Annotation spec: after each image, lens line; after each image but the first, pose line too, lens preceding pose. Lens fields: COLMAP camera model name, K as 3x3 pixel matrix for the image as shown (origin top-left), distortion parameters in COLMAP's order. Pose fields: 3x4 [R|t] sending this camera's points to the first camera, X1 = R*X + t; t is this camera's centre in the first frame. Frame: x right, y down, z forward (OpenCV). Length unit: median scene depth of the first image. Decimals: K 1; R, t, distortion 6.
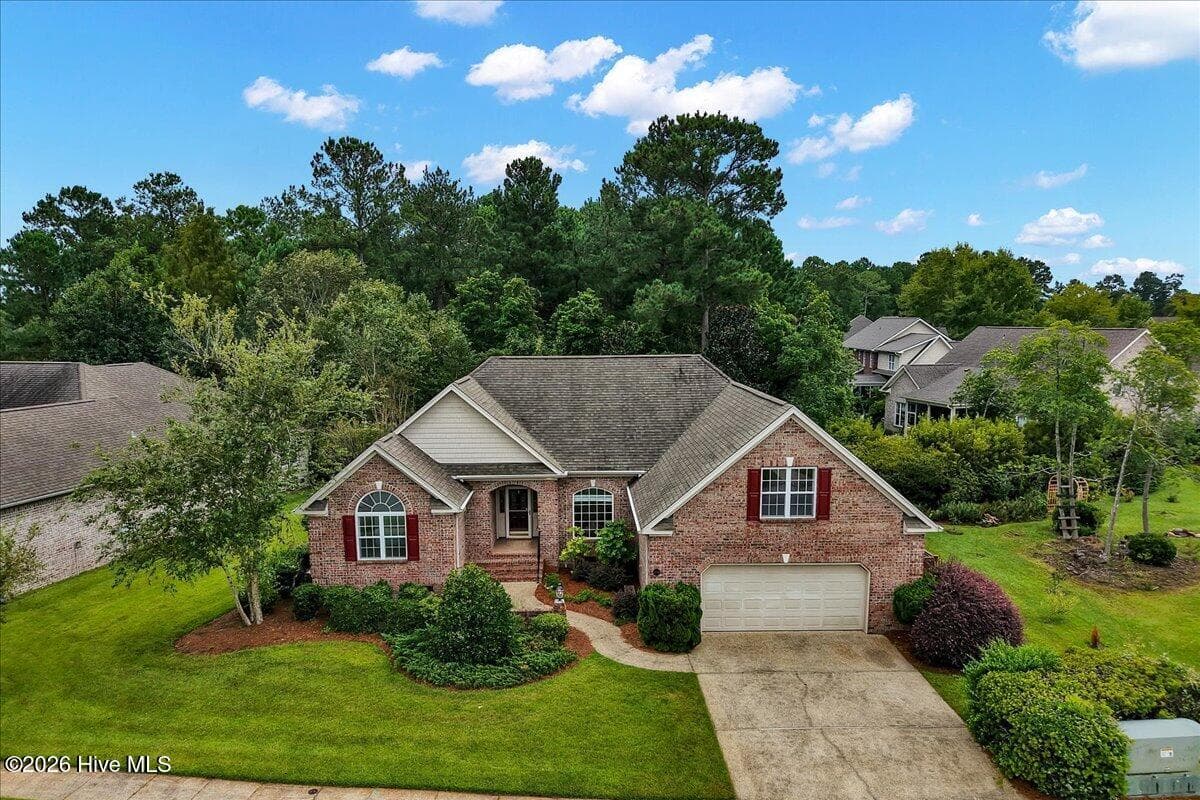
lens RADIAL K [[788.7, 0, 596.3], [0, 788.7, 395.4], [0, 0, 1]] dist [0.005675, -0.014753]
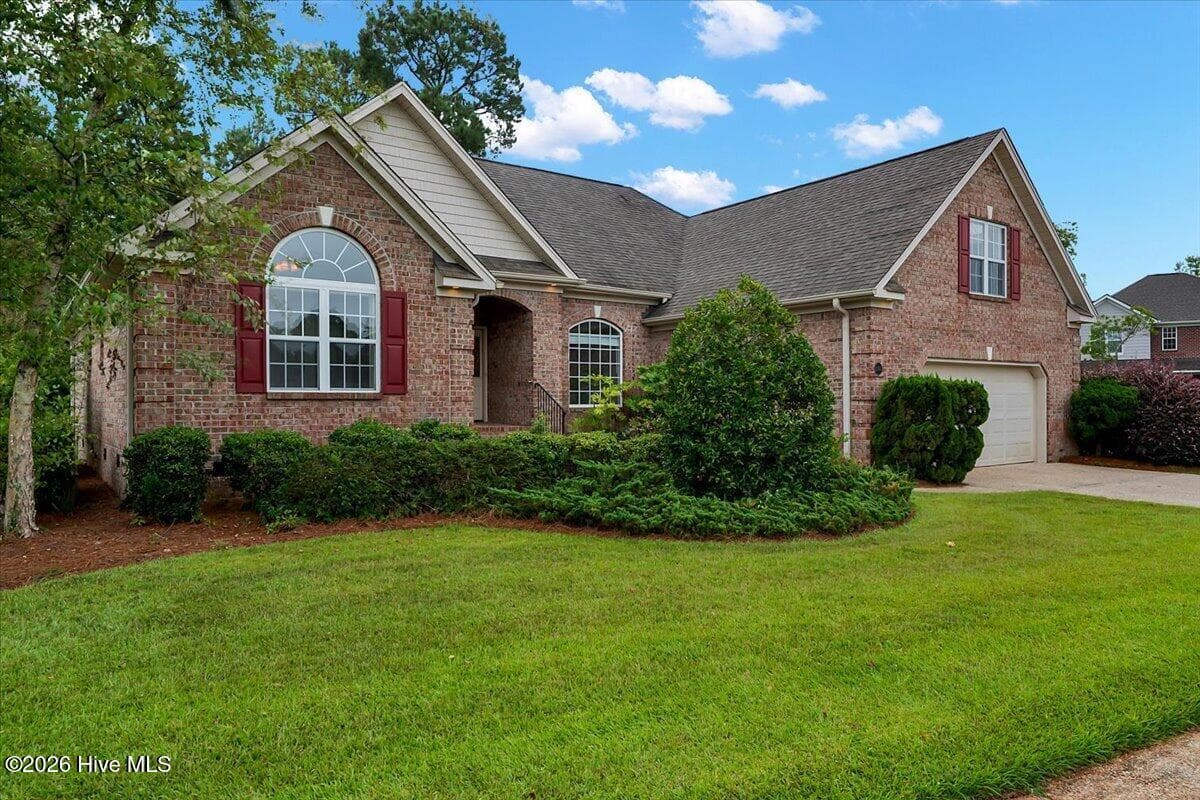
lens RADIAL K [[788.7, 0, 580.3], [0, 788.7, 388.8], [0, 0, 1]] dist [0.005675, -0.014753]
pose [[0.828915, 0.011543, 0.559255, -0.398016], [0.054557, 0.993352, -0.101367, 0.258542], [-0.556707, 0.114536, 0.822775, 0.570652]]
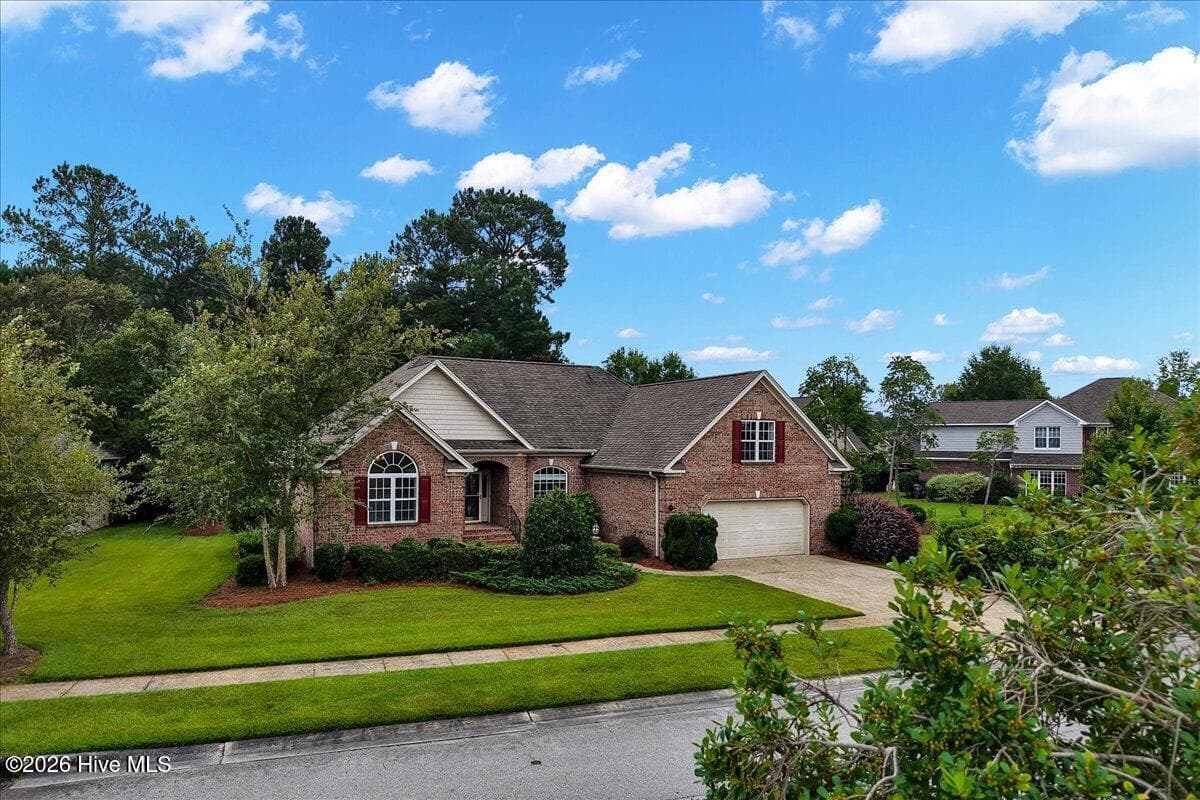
lens RADIAL K [[788.7, 0, 593.0], [0, 788.7, 398.4], [0, 0, 1]] dist [0.005675, -0.014753]
pose [[0.891387, 0.038669, 0.451591, -0.499506], [0.032405, 0.988367, -0.148596, 0.209700], [-0.452084, 0.147091, 0.879764, 0.004776]]
